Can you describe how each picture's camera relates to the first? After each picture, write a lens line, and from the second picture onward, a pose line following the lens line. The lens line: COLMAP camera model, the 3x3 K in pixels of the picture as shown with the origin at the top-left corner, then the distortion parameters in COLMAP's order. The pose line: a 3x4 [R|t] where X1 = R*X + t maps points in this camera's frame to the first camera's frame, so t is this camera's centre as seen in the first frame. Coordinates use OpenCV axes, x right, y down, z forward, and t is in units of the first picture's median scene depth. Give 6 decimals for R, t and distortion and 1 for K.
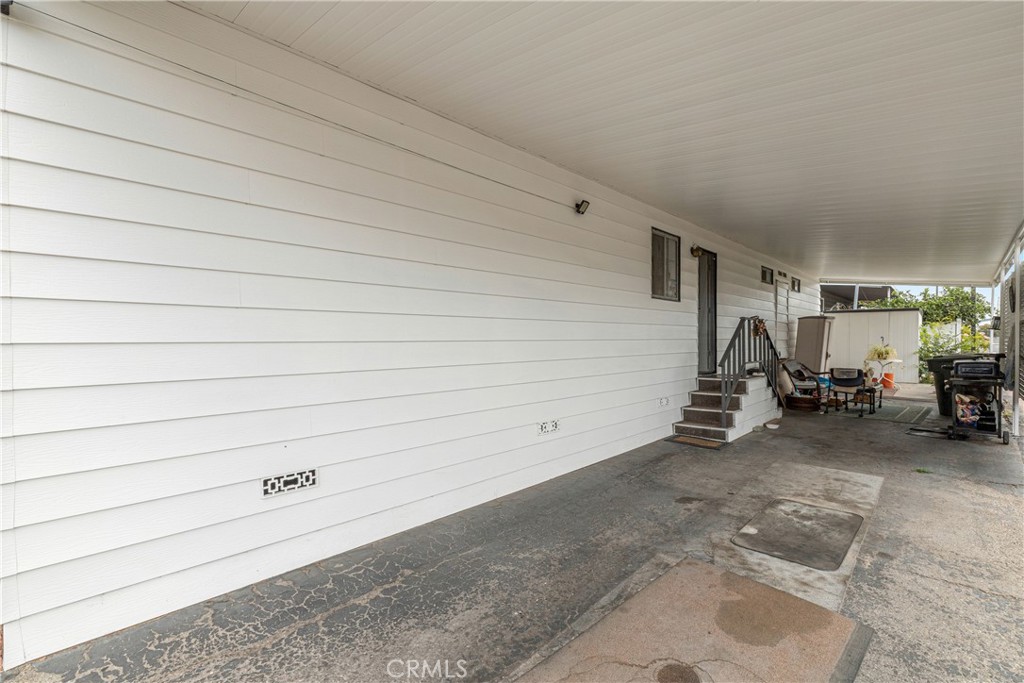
lens RADIAL K [[478.7, 0, 502.9], [0, 478.7, 343.5], [0, 0, 1]] dist [-0.006236, 0.002211]
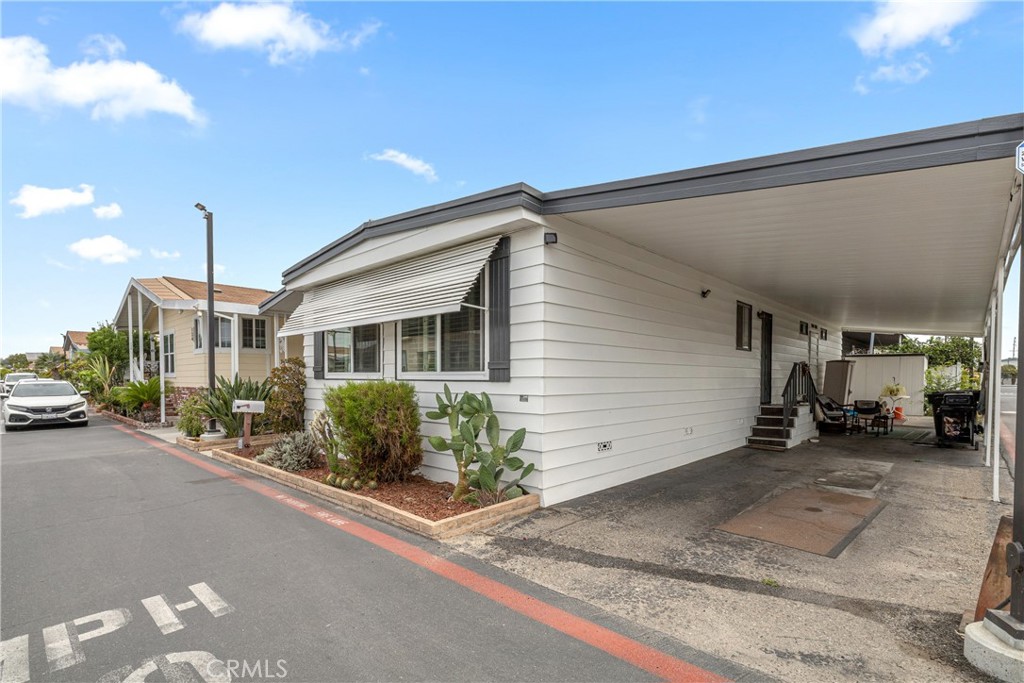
lens RADIAL K [[478.7, 0, 510.5], [0, 478.7, 390.4], [0, 0, 1]] dist [-0.006236, 0.002211]
pose [[0.999970, 0.006499, -0.004179, -0.297784], [-0.006421, 0.999814, 0.018210, 0.006179], [0.004297, -0.018183, 0.999825, -0.371354]]
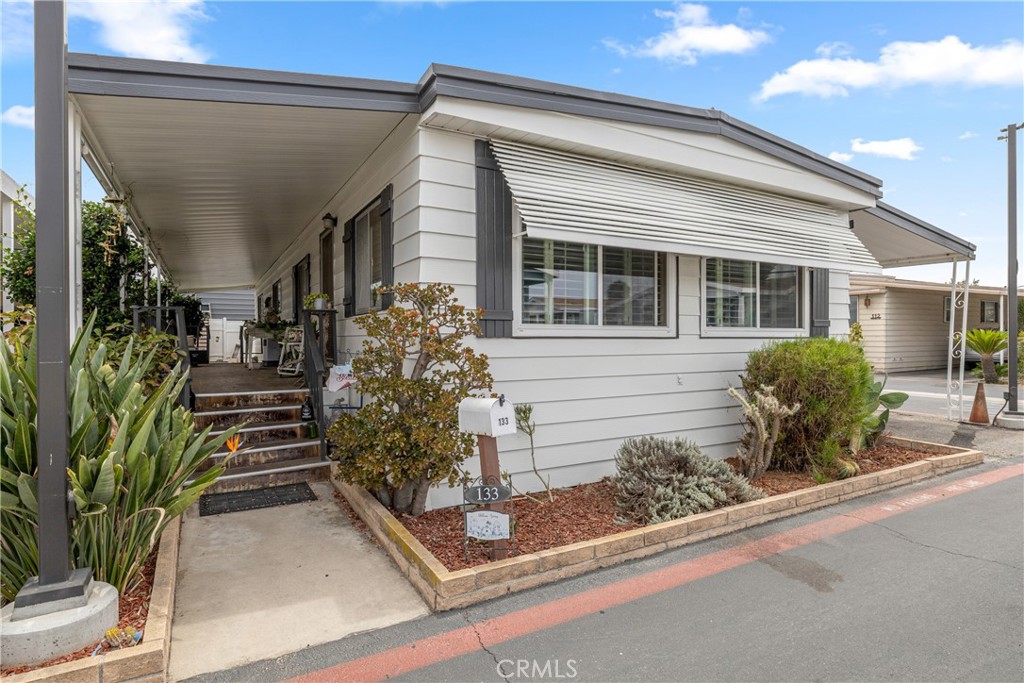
lens RADIAL K [[536.5, 0, 508.4], [0, 536.5, 342.9], [0, 0, 1]] dist [-0.001635, 0.001239]
pose [[0.306659, -0.011858, 0.951746, -1.249699], [0.004321, 0.999929, 0.011066, 0.002313], [-0.951810, 0.000719, 0.306689, 0.508400]]
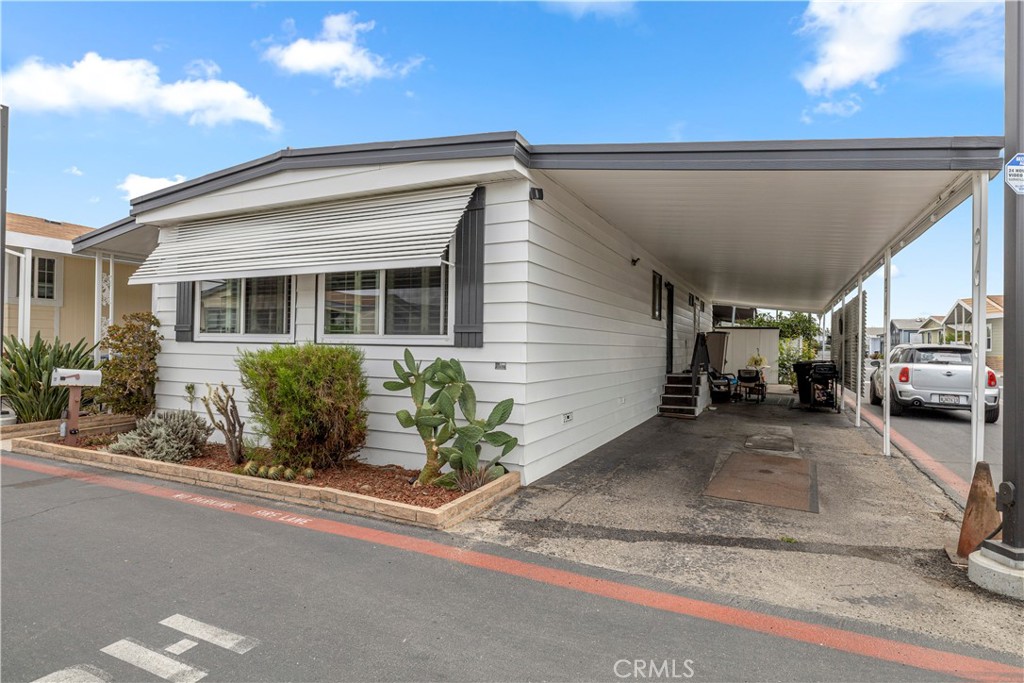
lens RADIAL K [[536.5, 0, 518.0], [0, 536.5, 342.8], [0, 0, 1]] dist [-0.001635, 0.001239]
pose [[0.953614, 0.021218, 0.300284, -0.459513], [-0.017007, 0.999717, -0.016633, 0.010719], [-0.300552, 0.010754, 0.953705, -0.355697]]
